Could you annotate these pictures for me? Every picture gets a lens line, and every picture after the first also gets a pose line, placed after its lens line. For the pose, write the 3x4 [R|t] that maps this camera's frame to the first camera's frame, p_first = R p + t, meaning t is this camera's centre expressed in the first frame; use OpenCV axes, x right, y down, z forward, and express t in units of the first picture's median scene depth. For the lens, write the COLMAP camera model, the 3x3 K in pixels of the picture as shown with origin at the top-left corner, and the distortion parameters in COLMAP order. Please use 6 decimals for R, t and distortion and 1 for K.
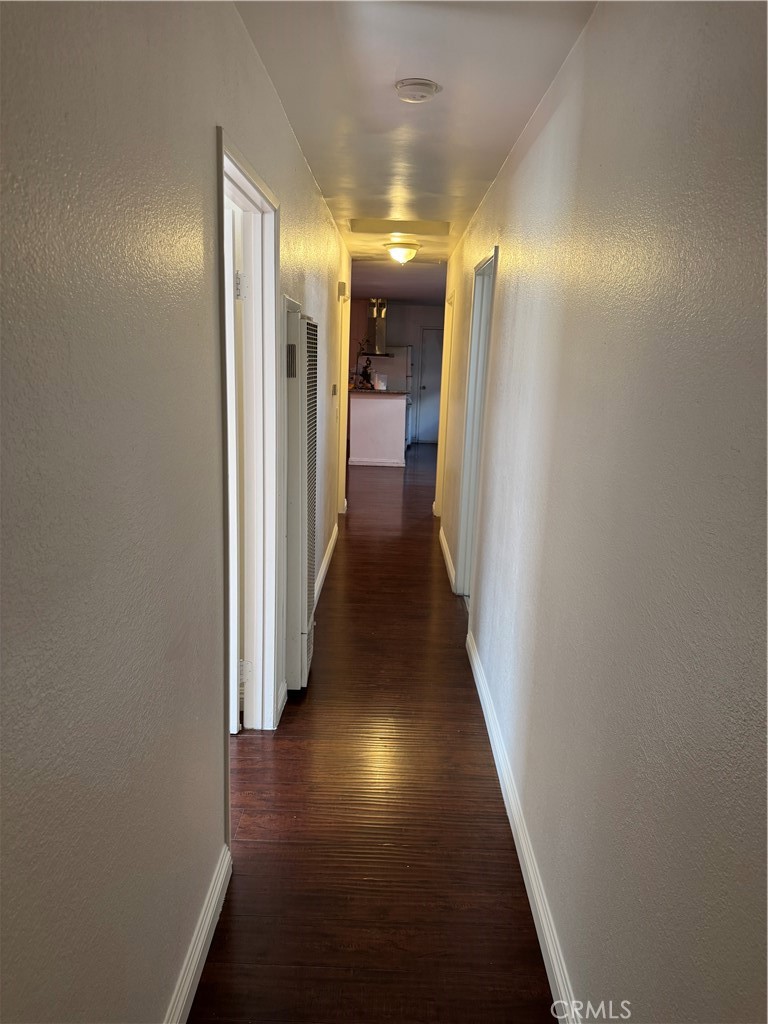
lens RADIAL K [[723.5, 0, 384.0], [0, 723.5, 512.0], [0, 0, 1]] dist [0.001021, -0.000672]
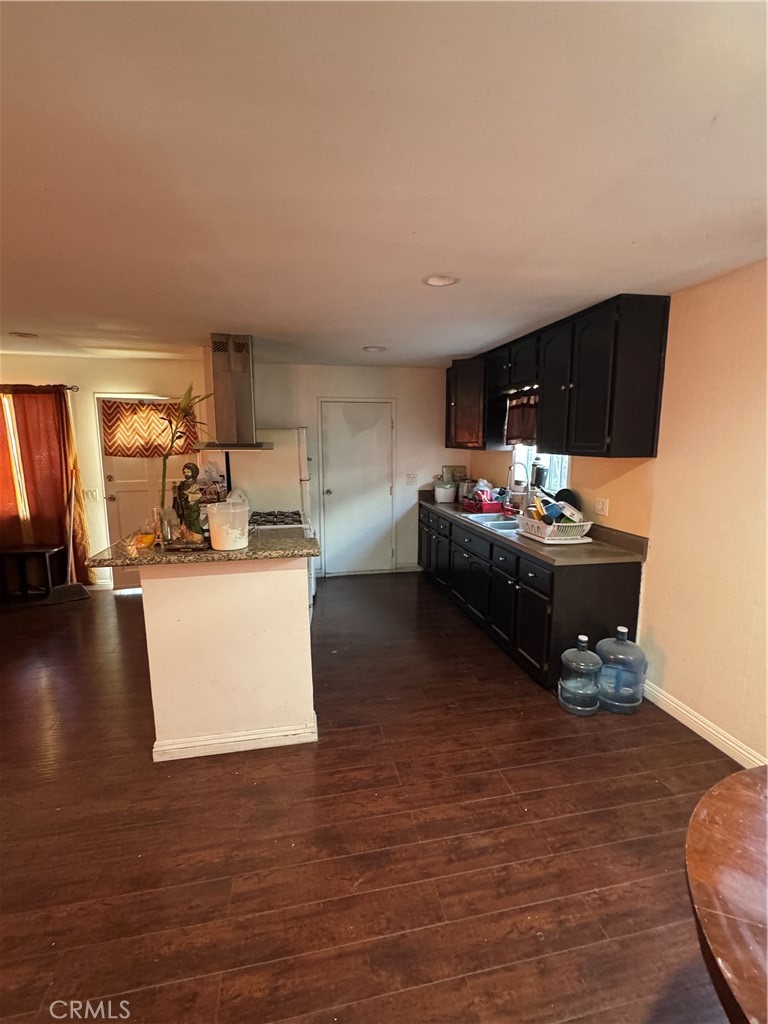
lens RADIAL K [[467.4, 0, 384.0], [0, 467.4, 512.0], [0, 0, 1]] dist [-0.000083, 0.000358]
pose [[0.976641, -0.069856, 0.203207, 0.022208], [0.081377, 0.995484, -0.048892, -0.165229], [-0.198874, 0.064286, 0.977914, 0.744699]]
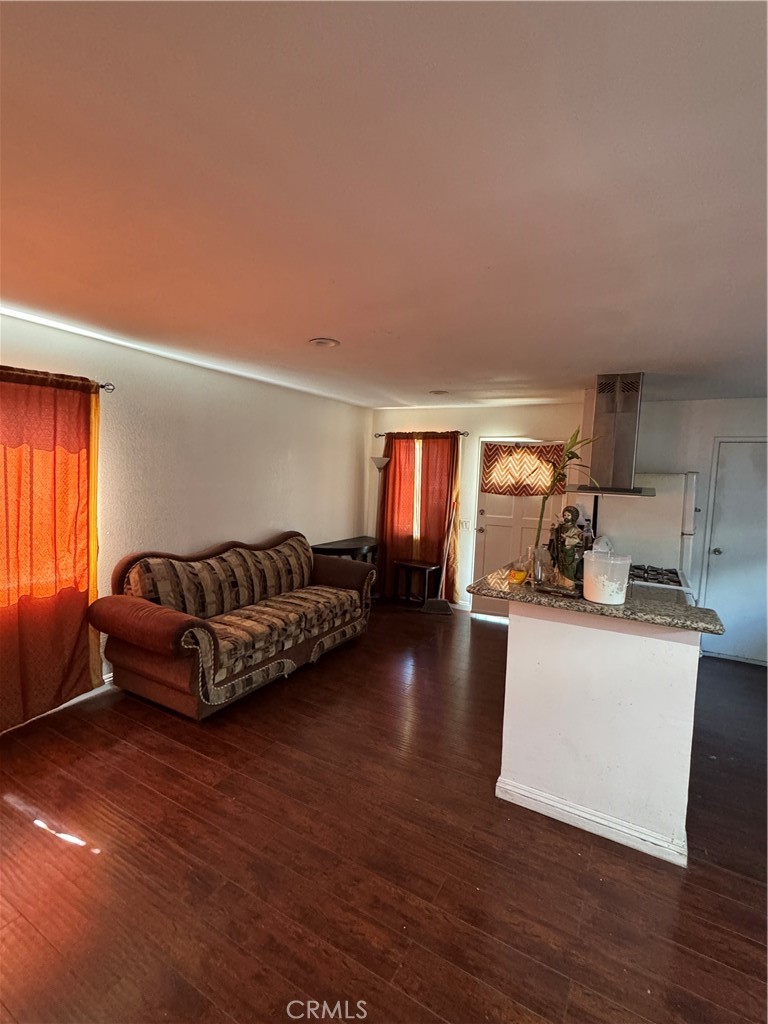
lens RADIAL K [[467.4, 0, 384.0], [0, 467.4, 512.0], [0, 0, 1]] dist [-0.000083, 0.000358]
pose [[0.875331, 0.037898, -0.482036, 0.007767], [-0.110649, 0.986170, -0.123395, -0.167632], [0.470693, 0.161348, 0.867418, 0.749710]]
